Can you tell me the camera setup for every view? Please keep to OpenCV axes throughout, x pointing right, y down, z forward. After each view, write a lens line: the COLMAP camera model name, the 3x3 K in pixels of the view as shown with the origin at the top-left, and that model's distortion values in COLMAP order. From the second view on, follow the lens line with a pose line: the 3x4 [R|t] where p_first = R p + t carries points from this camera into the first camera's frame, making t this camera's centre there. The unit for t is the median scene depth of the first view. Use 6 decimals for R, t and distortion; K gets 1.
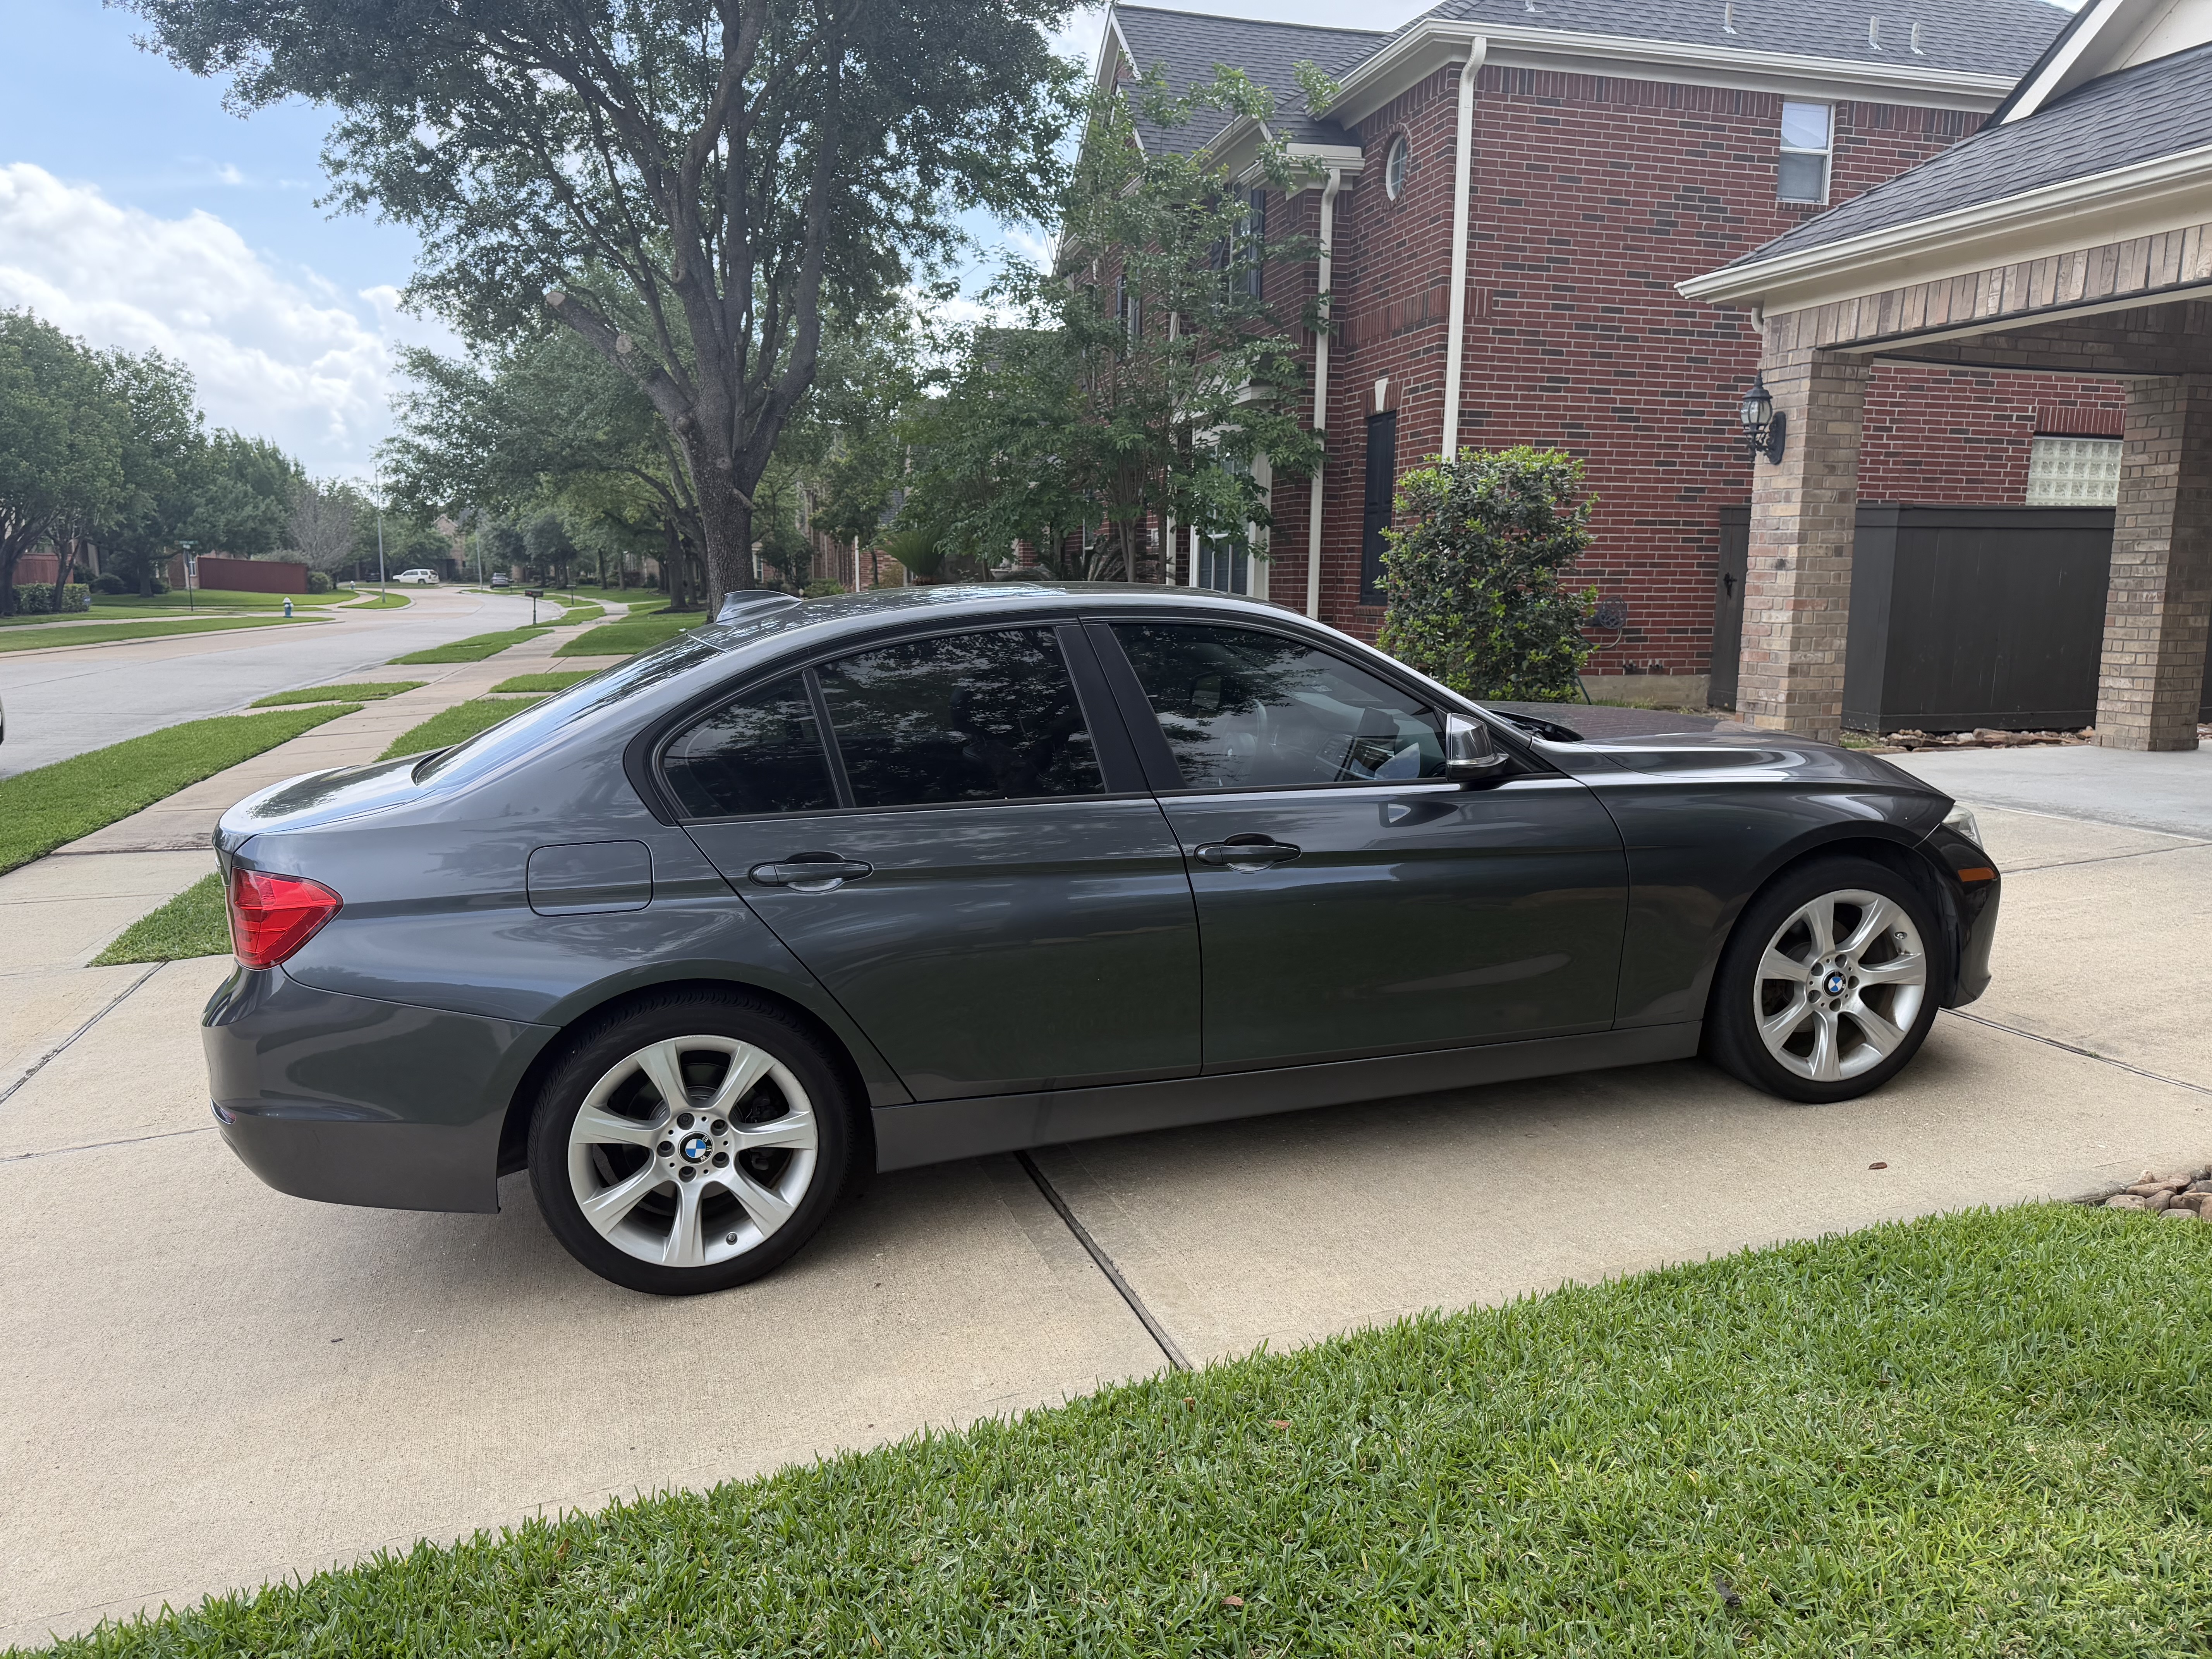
lens RADIAL K [[1586.0, 0, 1100.9], [0, 1586.0, 866.2], [0, 0, 1]] dist [0.046035, -0.066391]
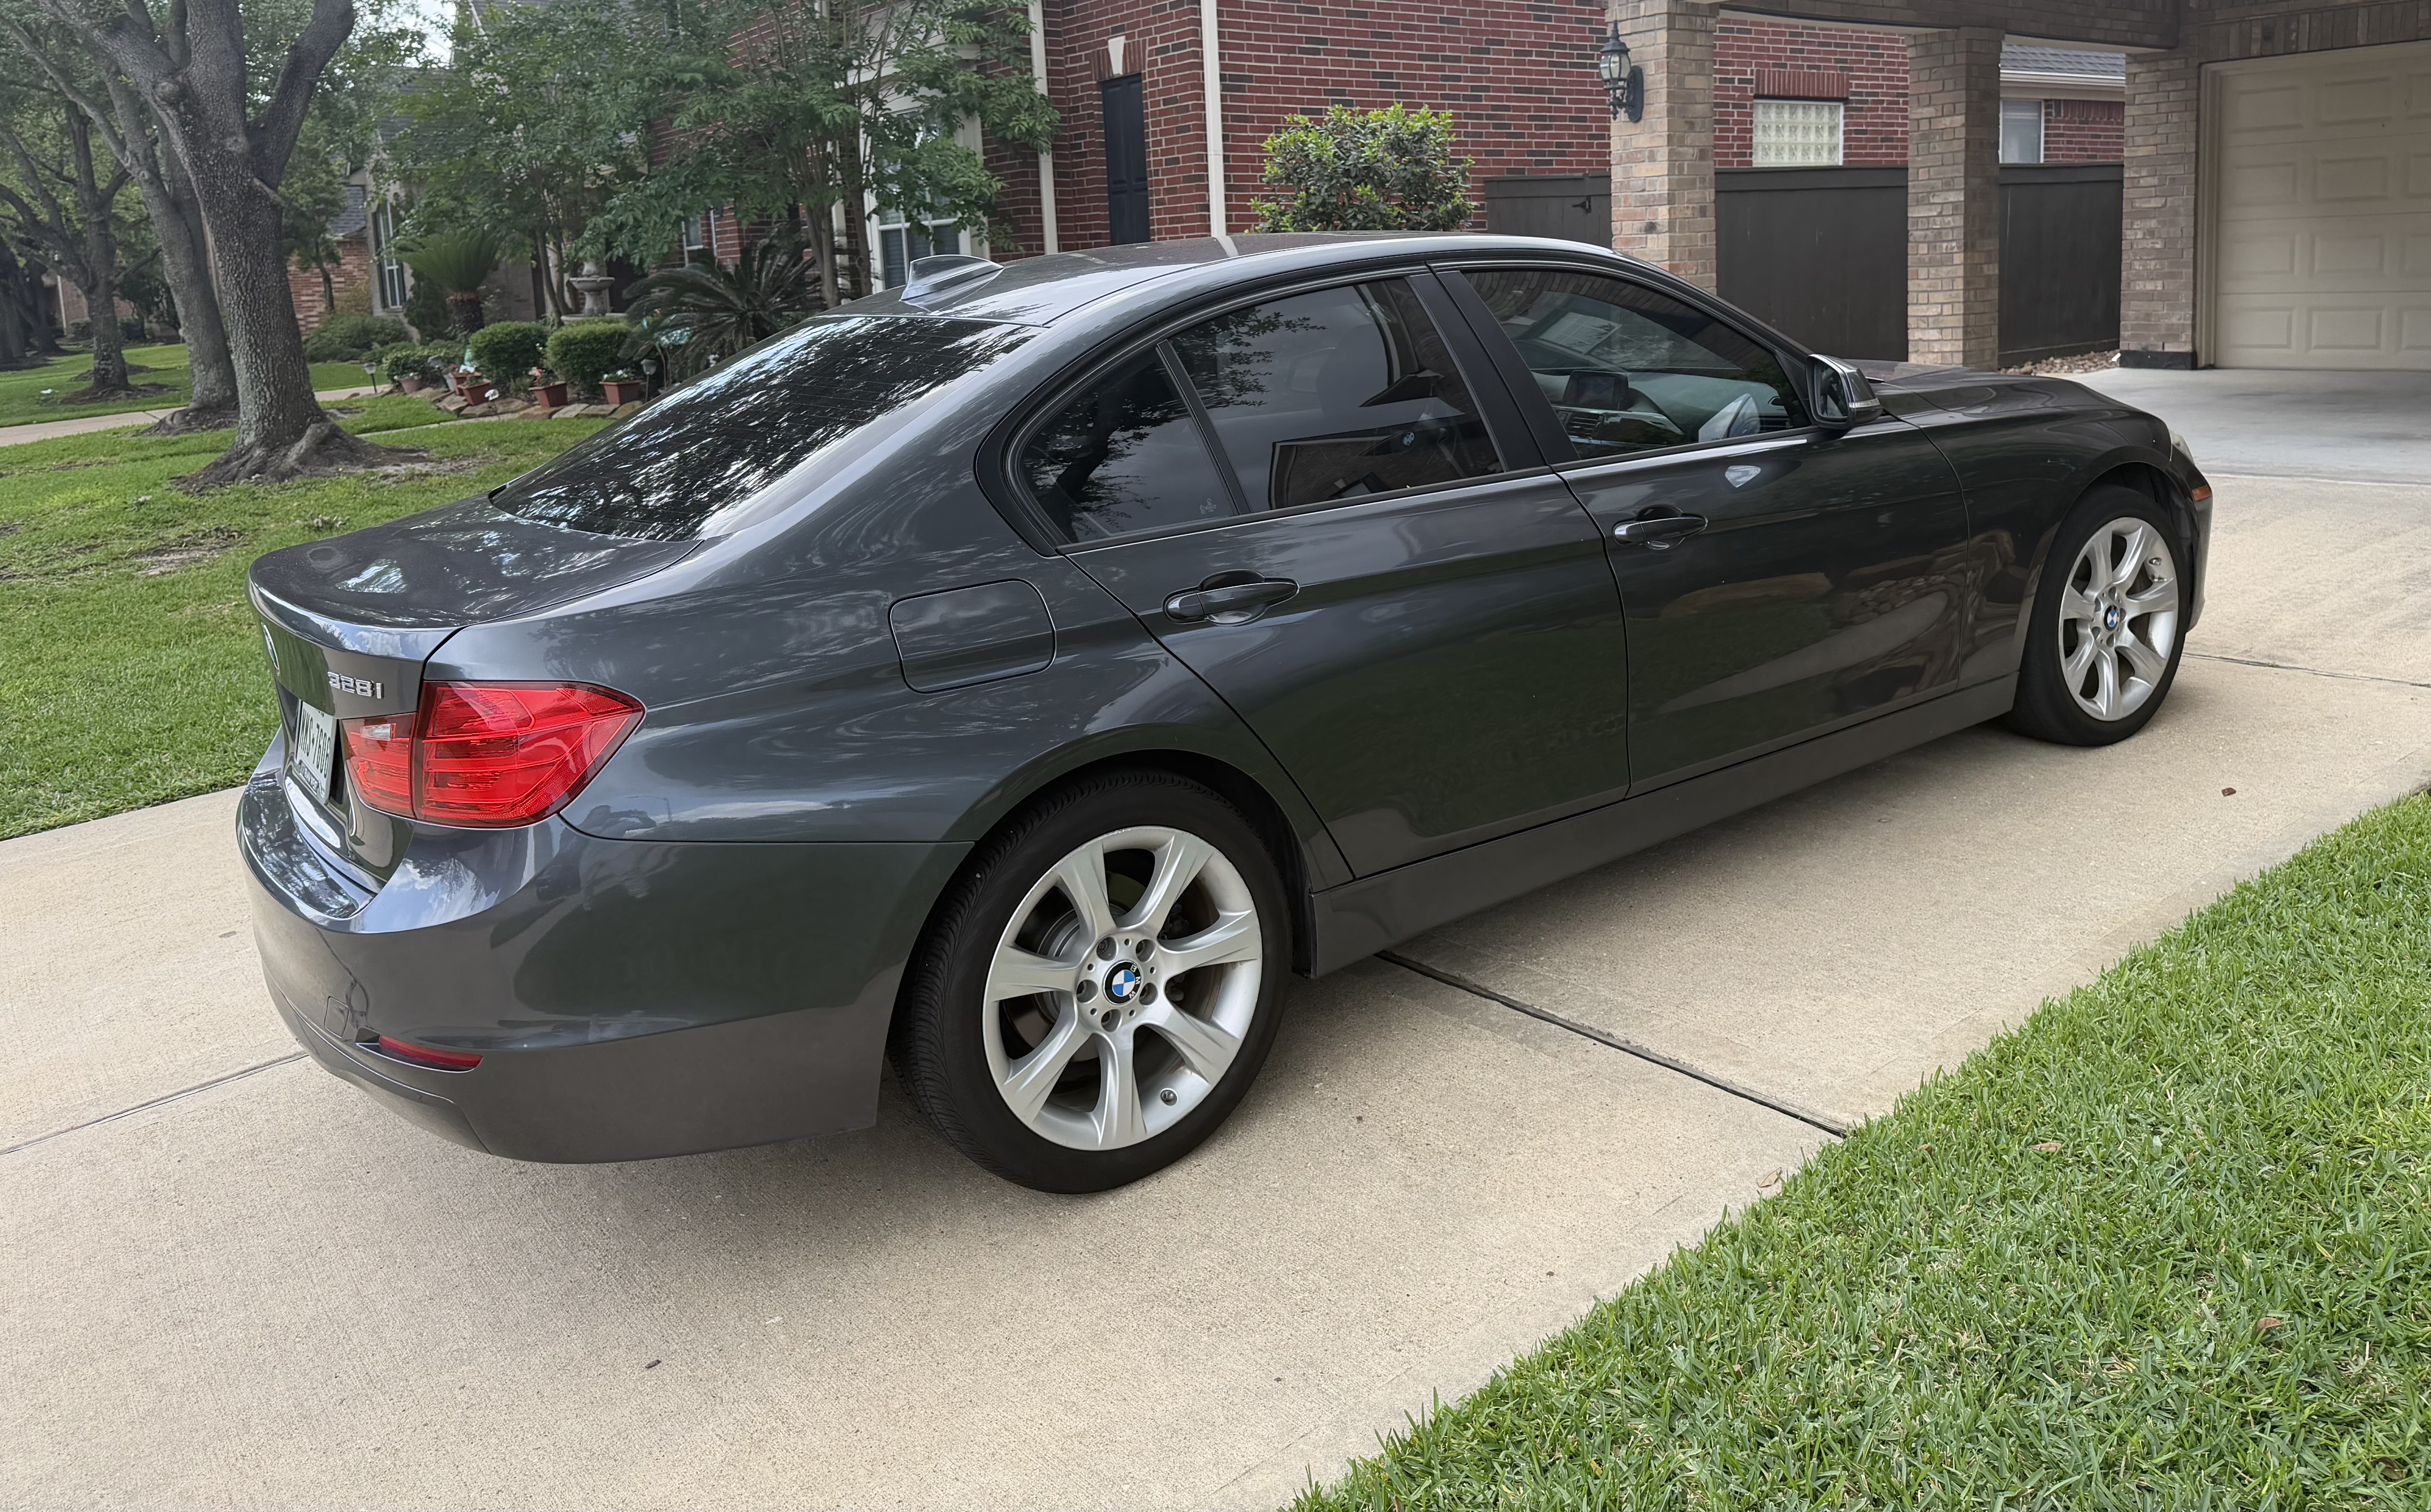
lens RADIAL K [[1842.3, 0, 1334.8], [0, 1842.3, 541.4], [0, 0, 1]] dist [0.232641, -0.480595]
pose [[0.924582, -0.092784, 0.369512, -0.121170], [0.108871, 0.993793, -0.022874, 0.000944], [-0.365096, 0.061378, 0.928944, 0.035686]]
